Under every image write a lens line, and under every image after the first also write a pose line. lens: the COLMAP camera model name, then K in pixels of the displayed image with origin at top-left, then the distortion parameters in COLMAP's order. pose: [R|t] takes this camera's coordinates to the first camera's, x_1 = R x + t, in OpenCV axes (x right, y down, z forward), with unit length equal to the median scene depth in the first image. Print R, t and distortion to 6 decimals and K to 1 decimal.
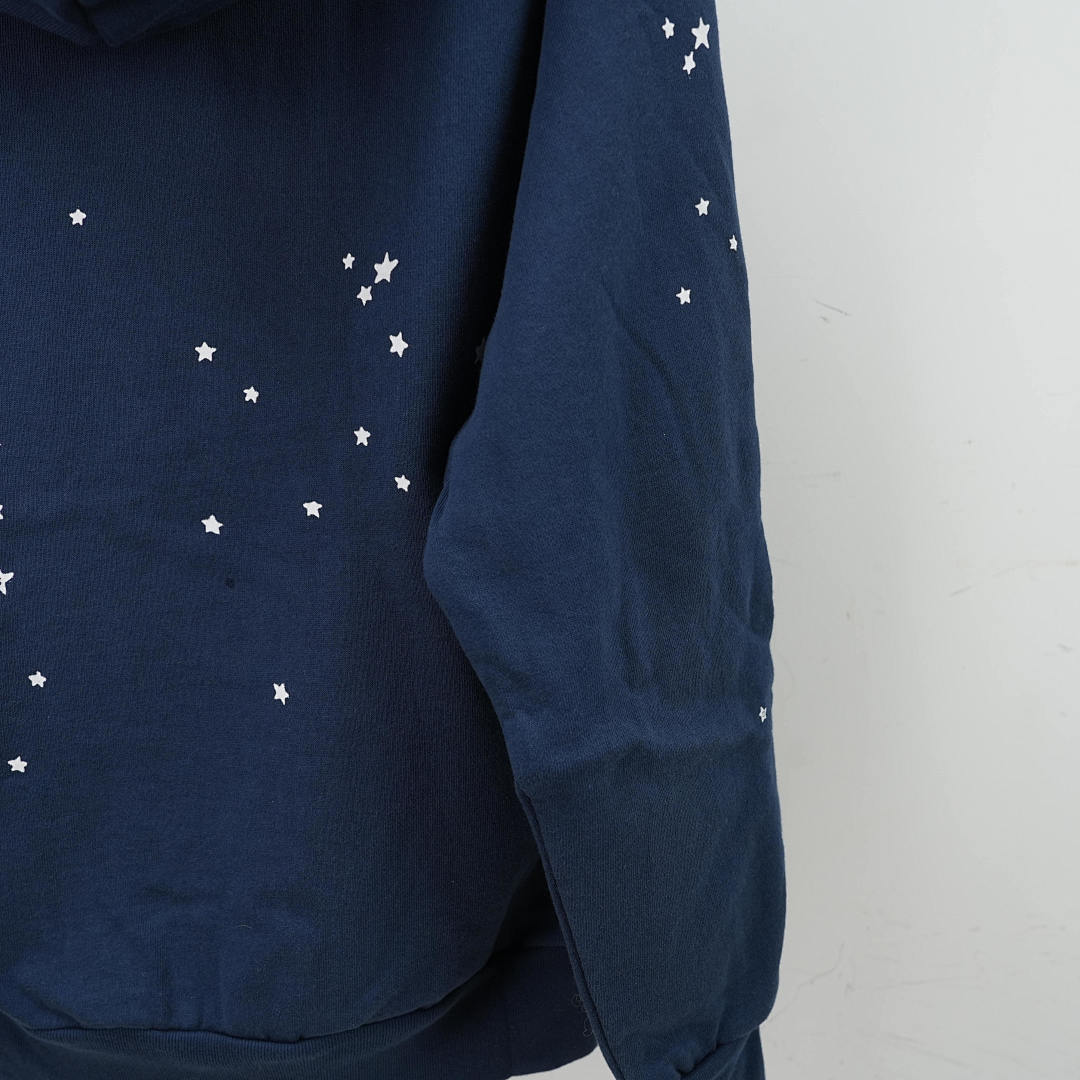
lens RADIAL K [[1245.1, 0, 540.0], [0, 1245.1, 540.0], [0, 0, 1]] dist [-0.003901, 0.020821]
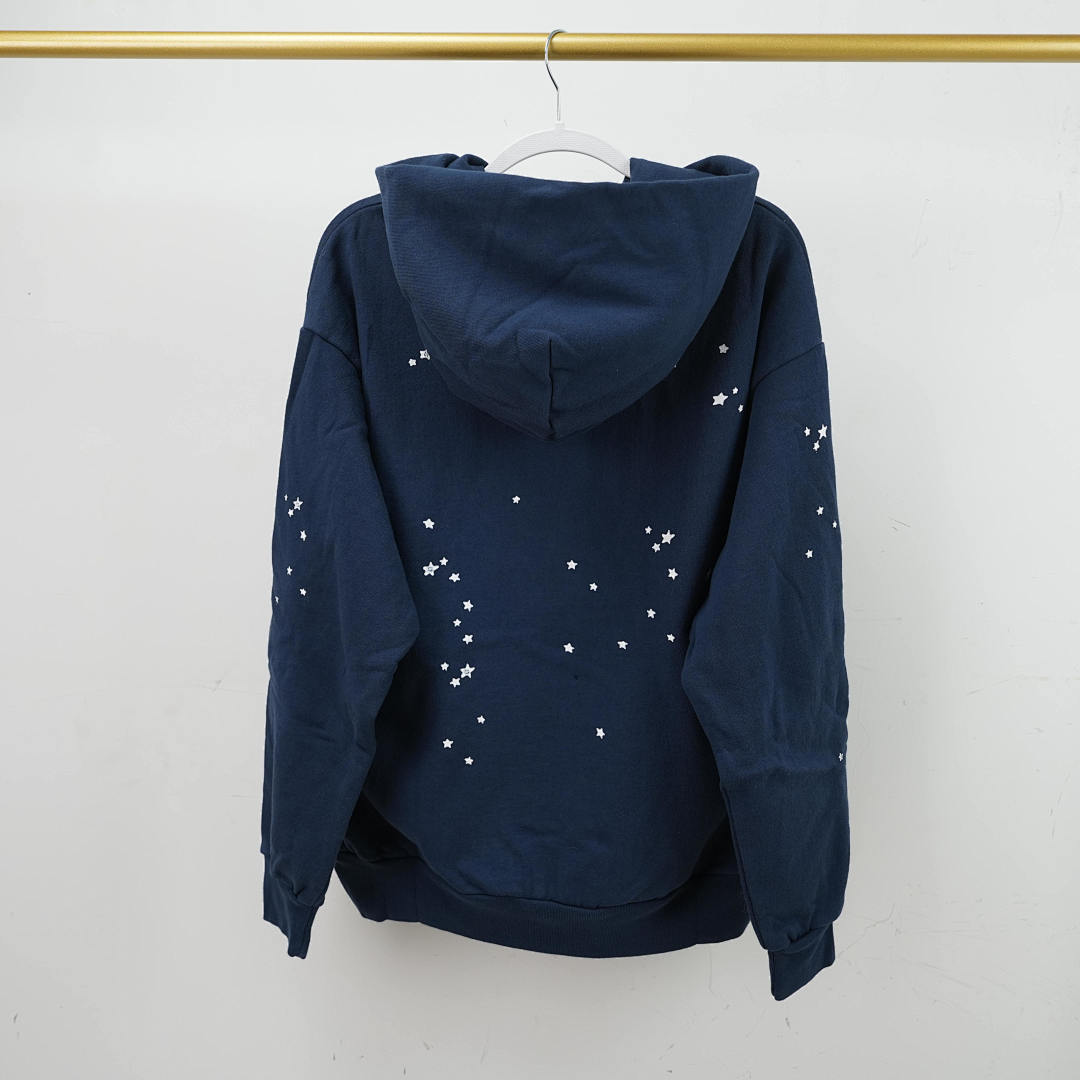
lens RADIAL K [[1245.1, 0, 540.0], [0, 1245.1, 540.0], [0, 0, 1]] dist [-0.003901, 0.020821]
pose [[0.995739, 0.043413, -0.081352, -0.158030], [-0.044855, 0.998866, -0.015975, -0.159053], [0.080566, 0.019556, 0.996557, -1.068230]]
